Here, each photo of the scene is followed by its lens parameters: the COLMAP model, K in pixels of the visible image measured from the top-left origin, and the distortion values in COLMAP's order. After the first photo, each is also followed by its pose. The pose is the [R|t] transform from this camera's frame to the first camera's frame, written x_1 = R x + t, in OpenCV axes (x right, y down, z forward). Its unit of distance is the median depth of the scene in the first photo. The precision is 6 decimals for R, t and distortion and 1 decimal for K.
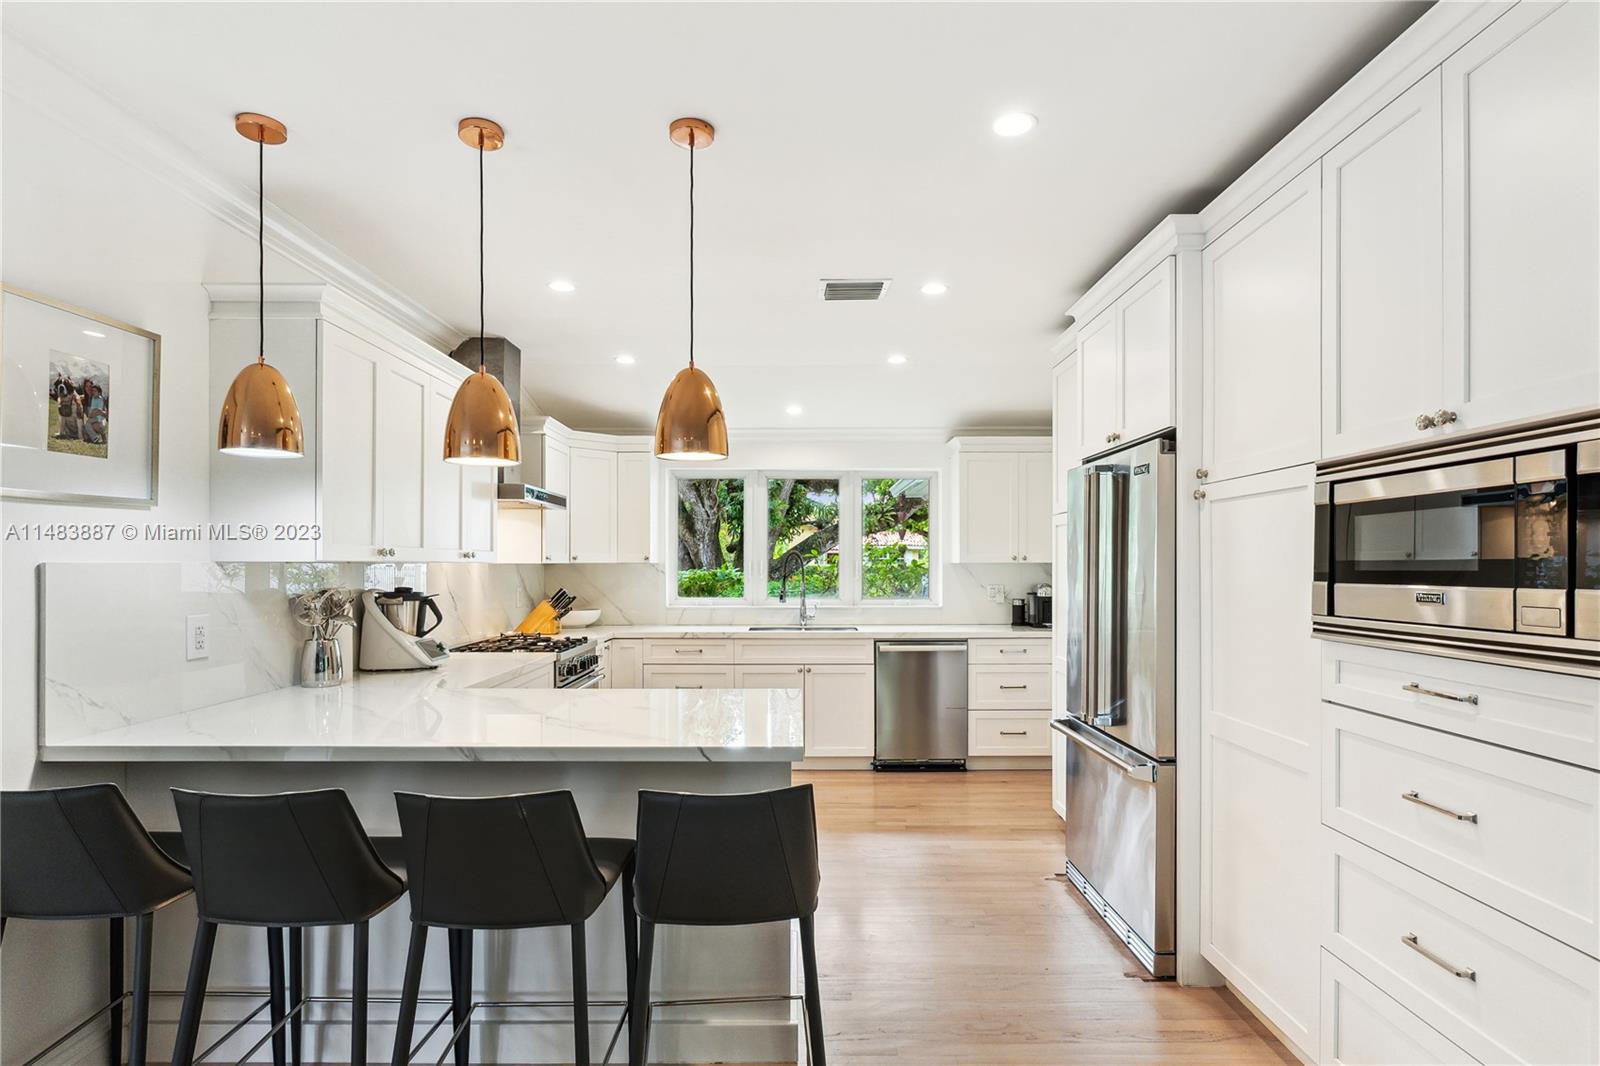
lens RADIAL K [[836.8, 0, 804.7], [0, 836.8, 567.3], [0, 0, 1]] dist [0.021105, 0.000450]
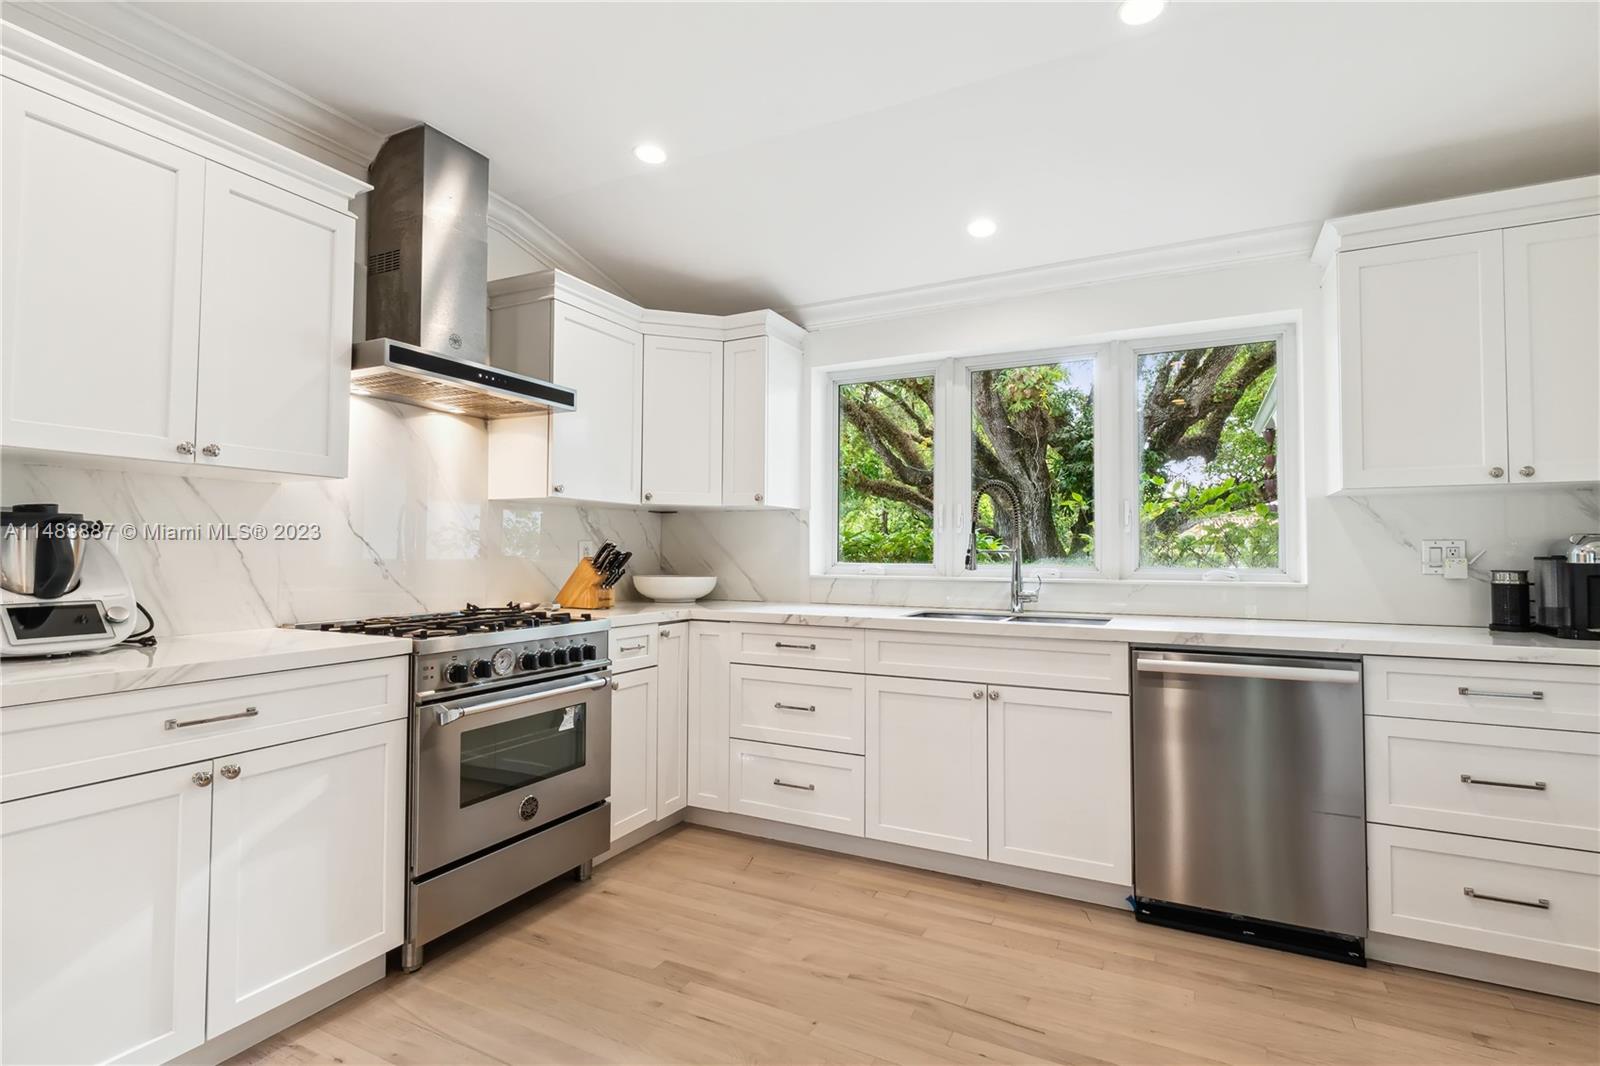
lens RADIAL K [[775.0, 0, 800.5], [0, 775.0, 525.7], [0, 0, 1]] dist [0.004689, 0.000309]
pose [[0.890486, -0.010824, -0.454882, 0.118972], [-0.007239, 0.999254, -0.037948, 0.035068], [0.454953, 0.037084, 0.889743, 0.505277]]
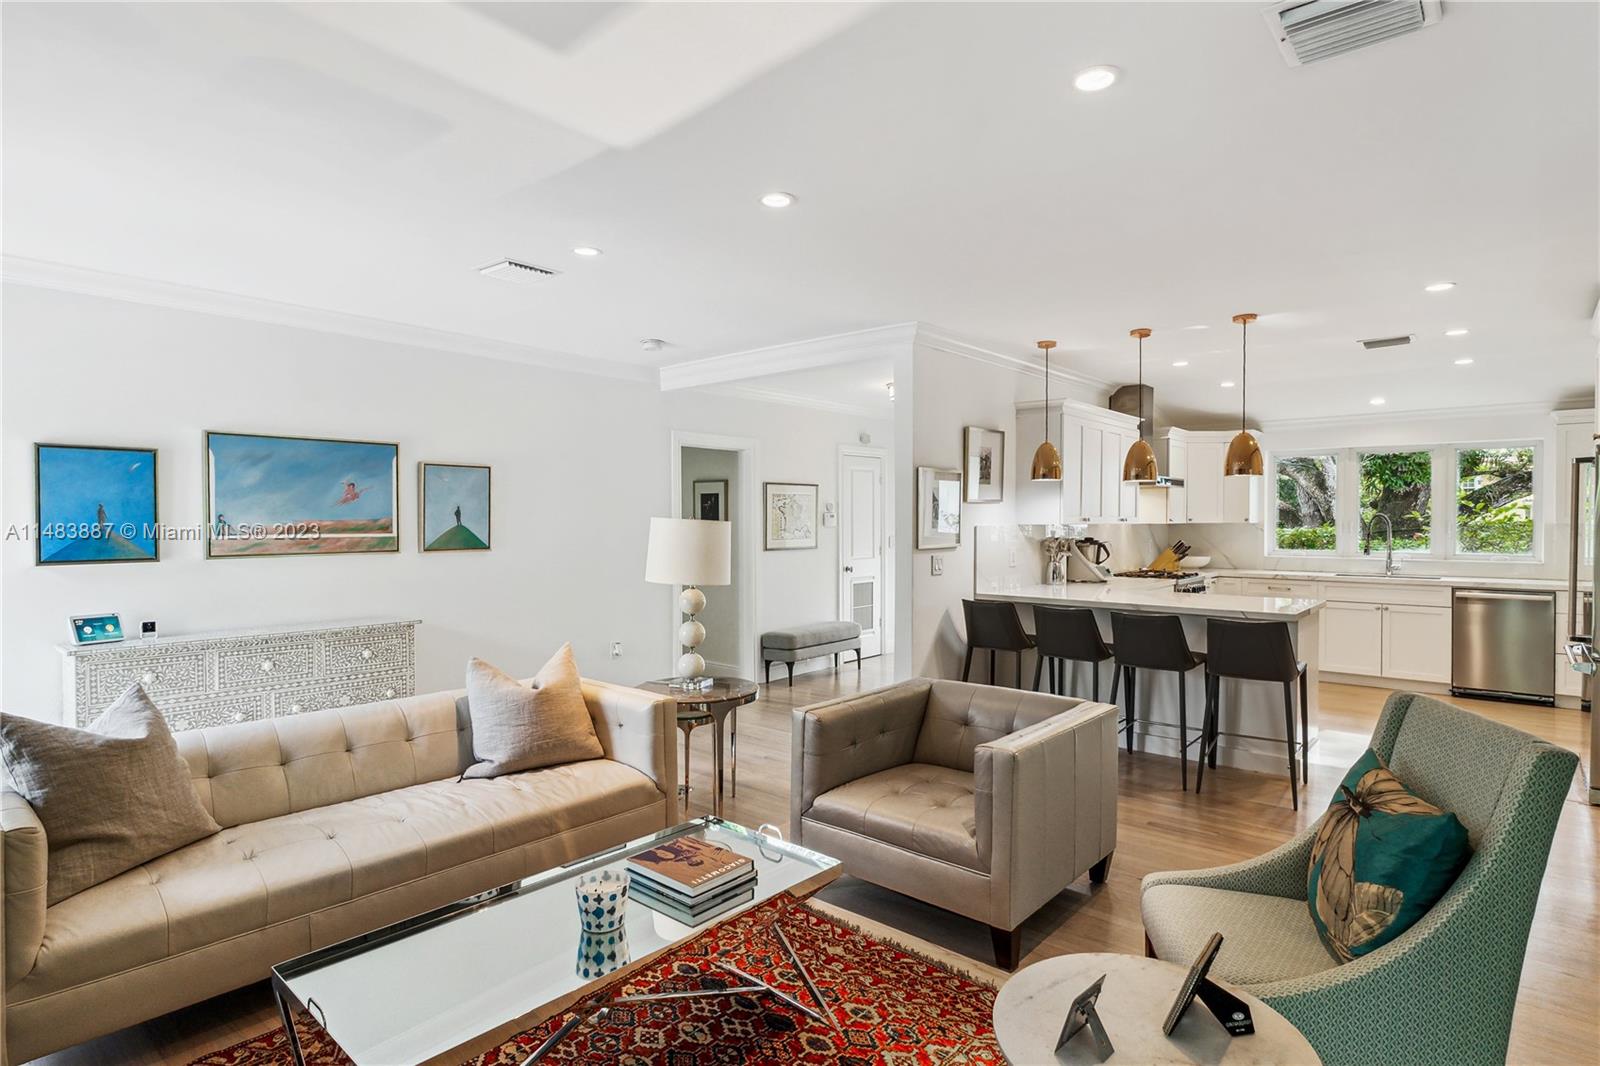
lens RADIAL K [[839.4, 0, 798.5], [0, 839.4, 530.0], [0, 0, 1]] dist [-0.003424, -0.001090]
pose [[0.754131, 0.008033, -0.656675, 0.164618], [-0.001567, 0.999944, 0.010432, -0.007110], [0.656722, -0.006838, 0.754102, -0.530542]]
